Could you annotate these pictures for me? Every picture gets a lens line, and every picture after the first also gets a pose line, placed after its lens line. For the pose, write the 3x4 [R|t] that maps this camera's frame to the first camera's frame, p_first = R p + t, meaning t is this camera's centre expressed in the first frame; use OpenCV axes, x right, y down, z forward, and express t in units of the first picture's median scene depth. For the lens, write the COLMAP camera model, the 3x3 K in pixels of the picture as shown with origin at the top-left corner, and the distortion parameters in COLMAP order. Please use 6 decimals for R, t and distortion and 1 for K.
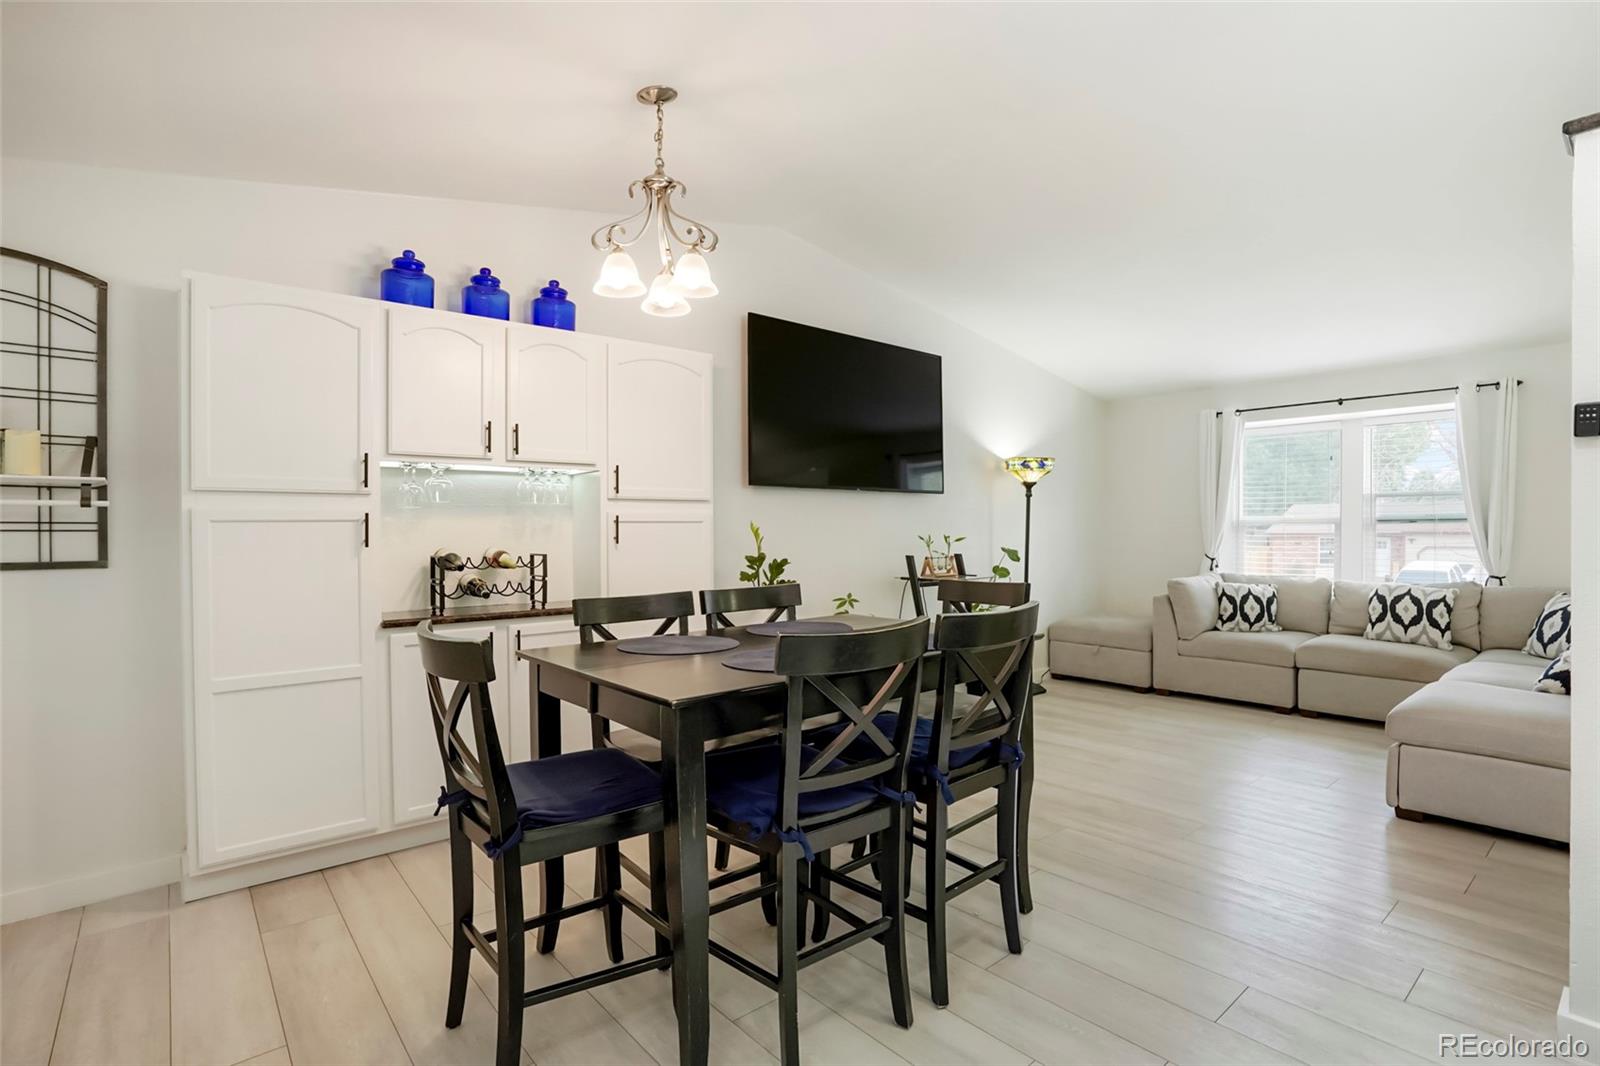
lens RADIAL K [[792.0, 0, 807.3], [0, 792.0, 539.3], [0, 0, 1]] dist [-0.031419, 0.015533]
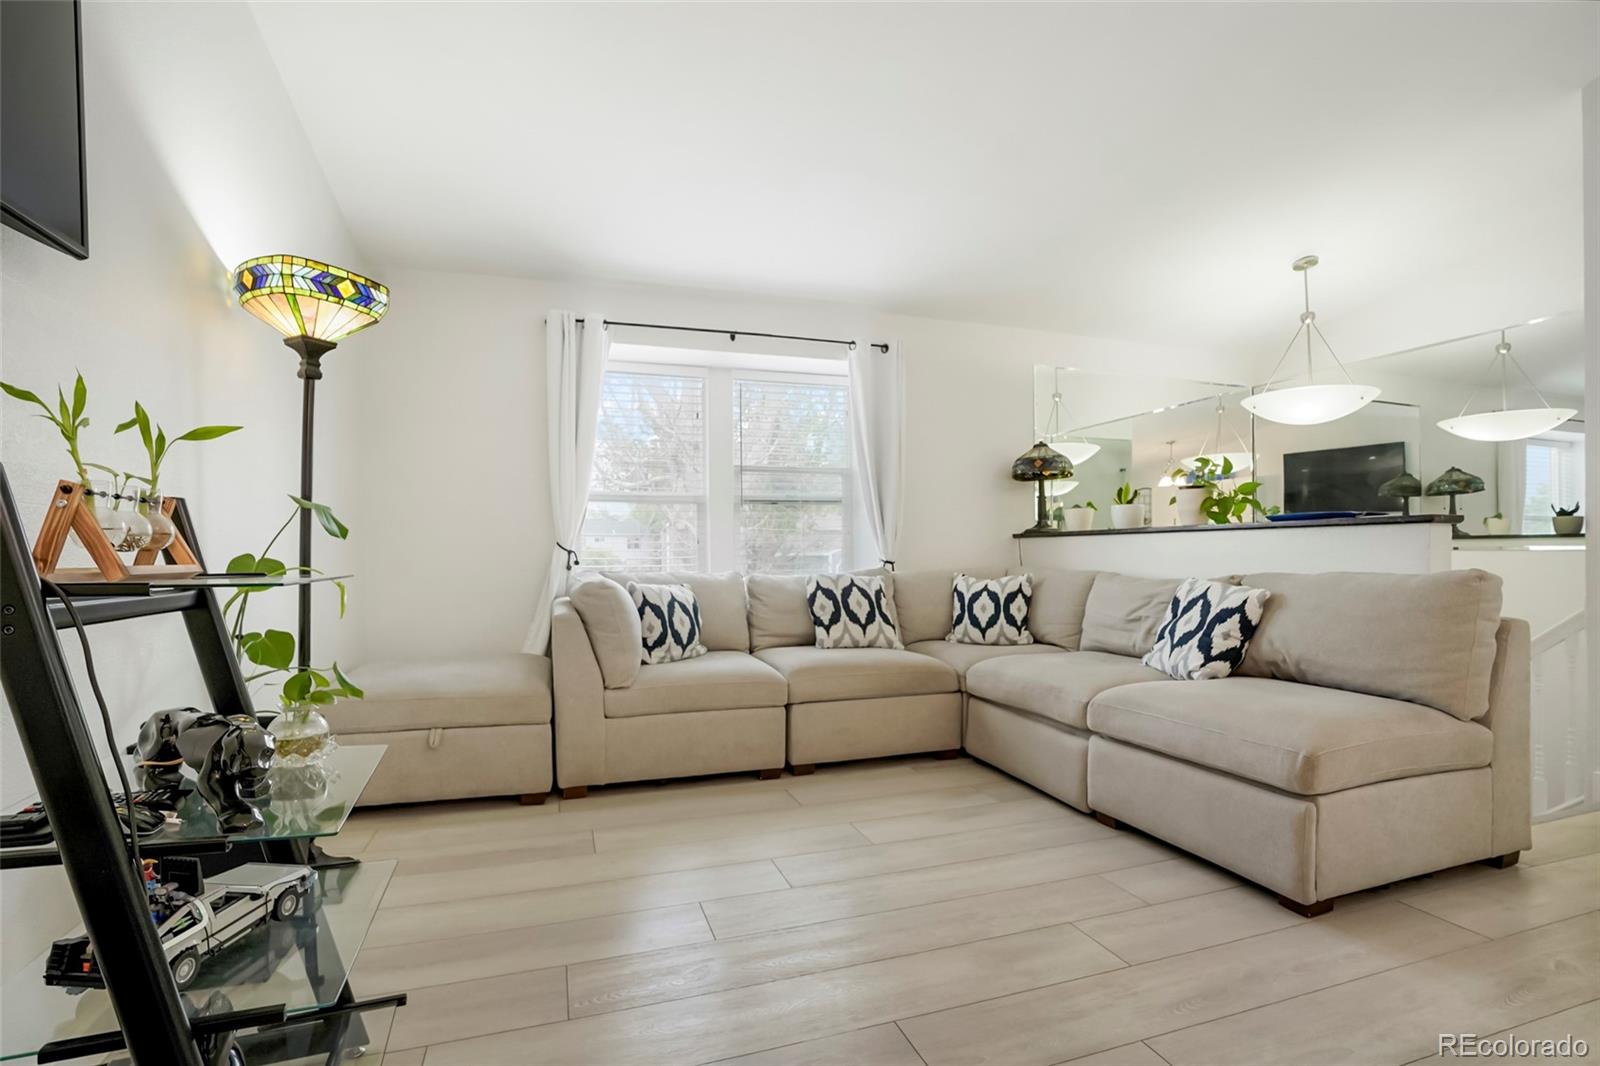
lens RADIAL K [[756.5, 0, 808.9], [0, 756.5, 552.1], [0, 0, 1]] dist [-0.039951, 0.004227]
pose [[0.386598, 0.004685, 0.922236, 0.048516], [0.020419, 0.999698, -0.013638, 0.045243], [-0.922022, 0.024104, 0.386386, 0.724384]]
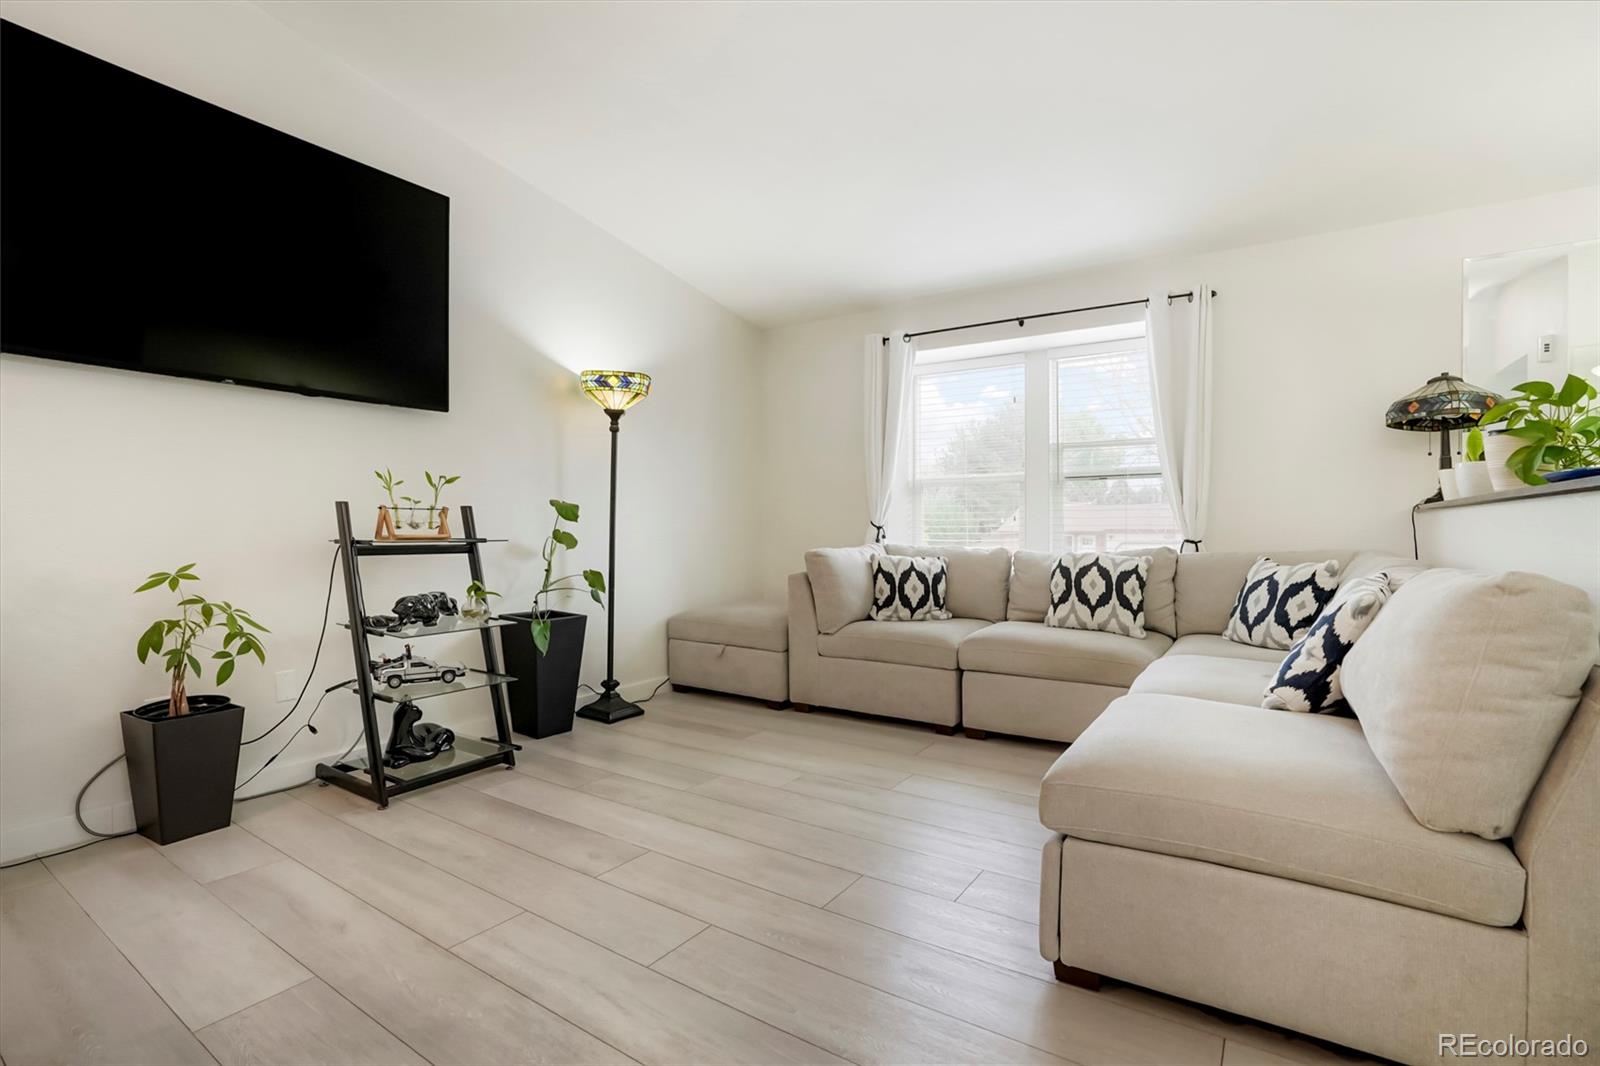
lens RADIAL K [[756.5, 0, 801.4], [0, 756.5, 525.5], [0, 0, 1]] dist [-0.039951, 0.004227]
pose [[0.965046, 0.006021, 0.262013, 0.300005], [-0.000833, 0.999801, -0.019908, 0.046034], [-0.262081, 0.018994, 0.964859, 0.368354]]
